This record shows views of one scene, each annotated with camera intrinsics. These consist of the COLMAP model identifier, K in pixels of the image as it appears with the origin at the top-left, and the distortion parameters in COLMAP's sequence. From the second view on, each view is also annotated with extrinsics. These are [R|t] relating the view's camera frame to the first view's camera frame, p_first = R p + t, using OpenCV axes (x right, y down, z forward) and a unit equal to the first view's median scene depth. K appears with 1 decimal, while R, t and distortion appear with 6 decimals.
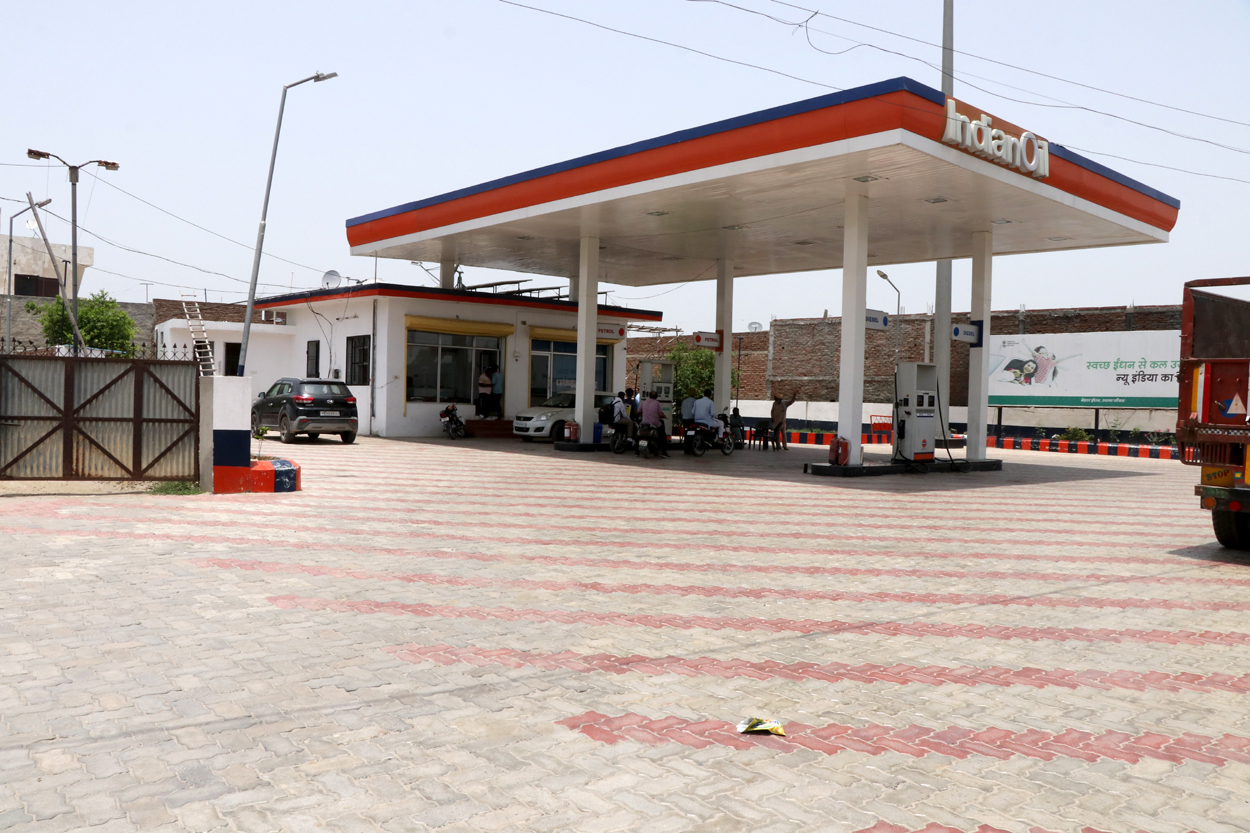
lens RADIAL K [[992.8, 0, 625.0], [0, 992.8, 416.5], [0, 0, 1]] dist [-0.108623, 0.003303]
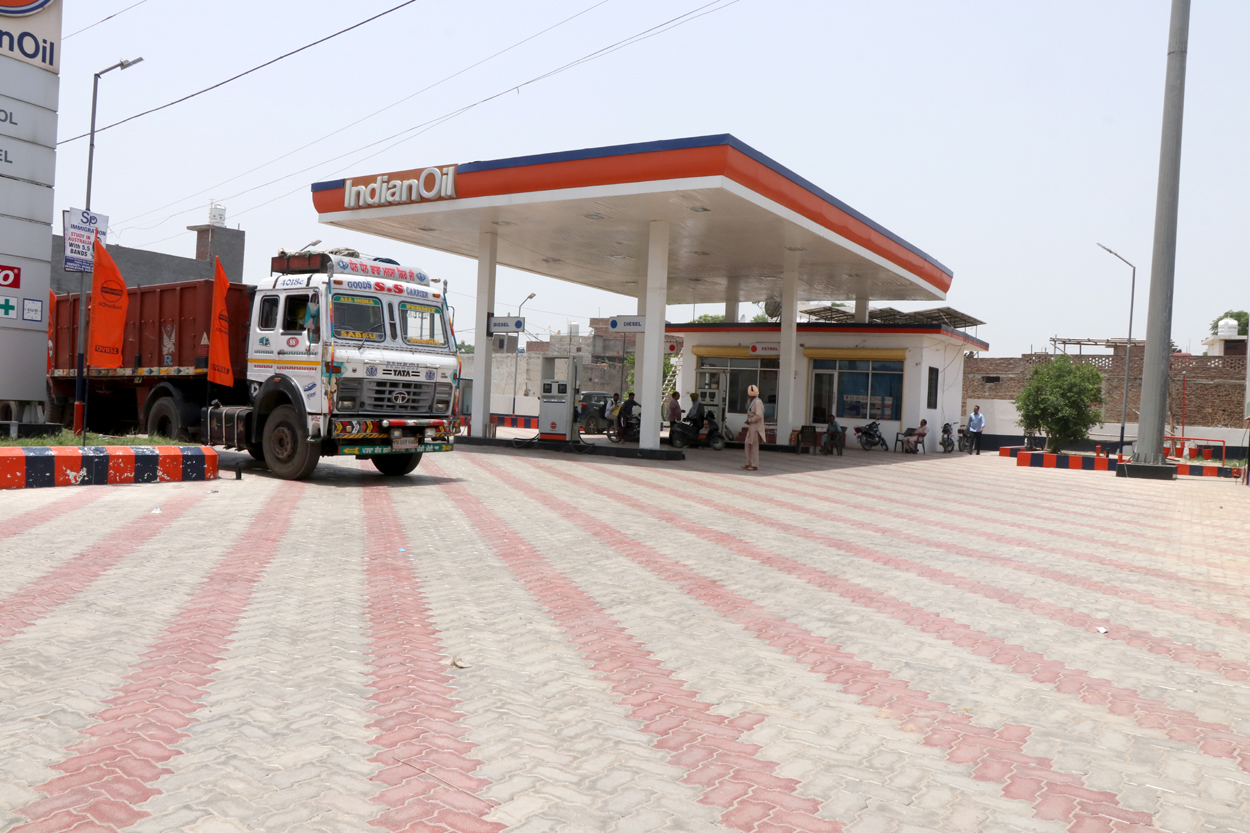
lens RADIAL K [[1035.9, 0, 625.0], [0, 1035.9, 416.5], [0, 0, 1]] dist [-0.156808, -0.004341]
pose [[0.288975, -0.008982, -0.957295, 0.979688], [-0.055239, 0.998134, -0.026040, 0.028813], [0.955742, 0.060405, 0.287939, 0.485056]]
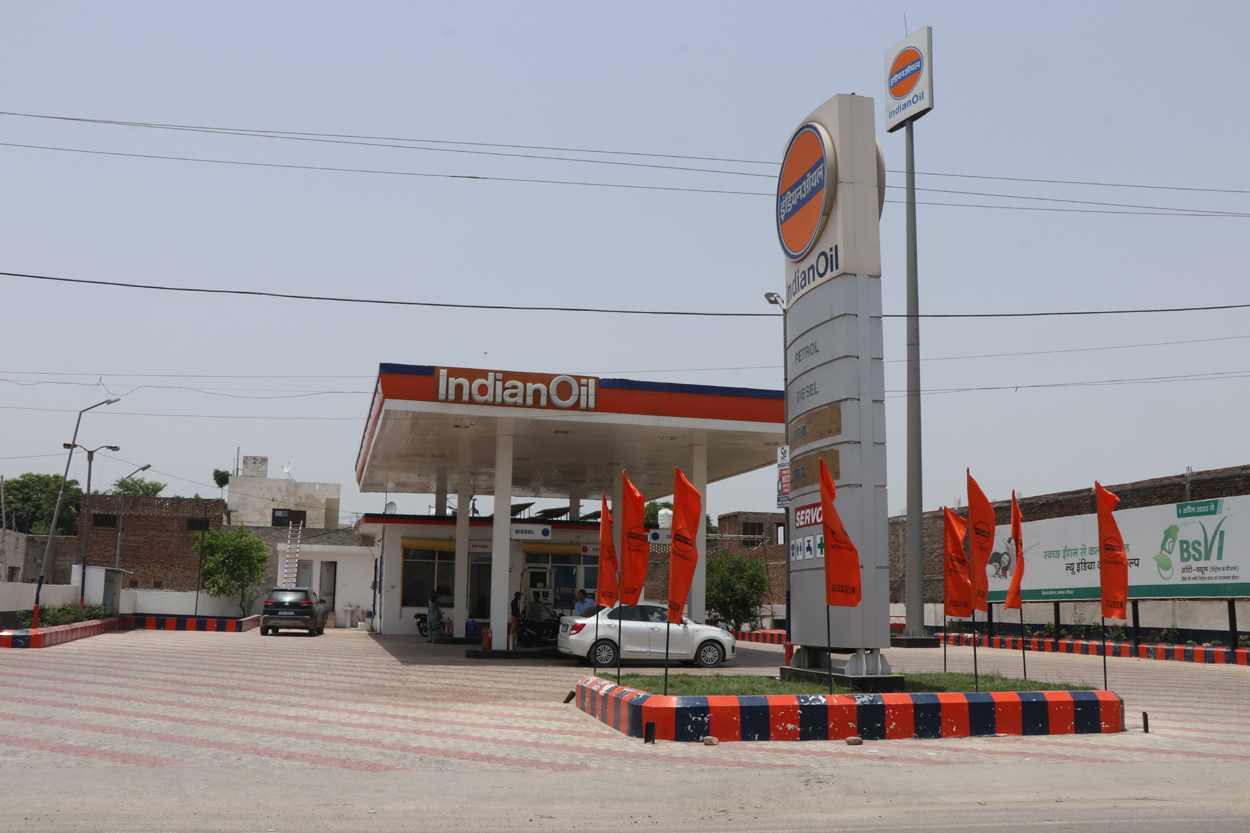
lens RADIAL K [[1124.3, 0, 656.0], [0, 1124.3, 417.2], [0, 0, 1]] dist [-0.303274, 0.781982]
pose [[0.902494, -0.087795, -0.421660, 0.623193], [0.004210, 0.980756, -0.195194, 0.021575], [0.430682, 0.174386, 0.885495, -0.119005]]
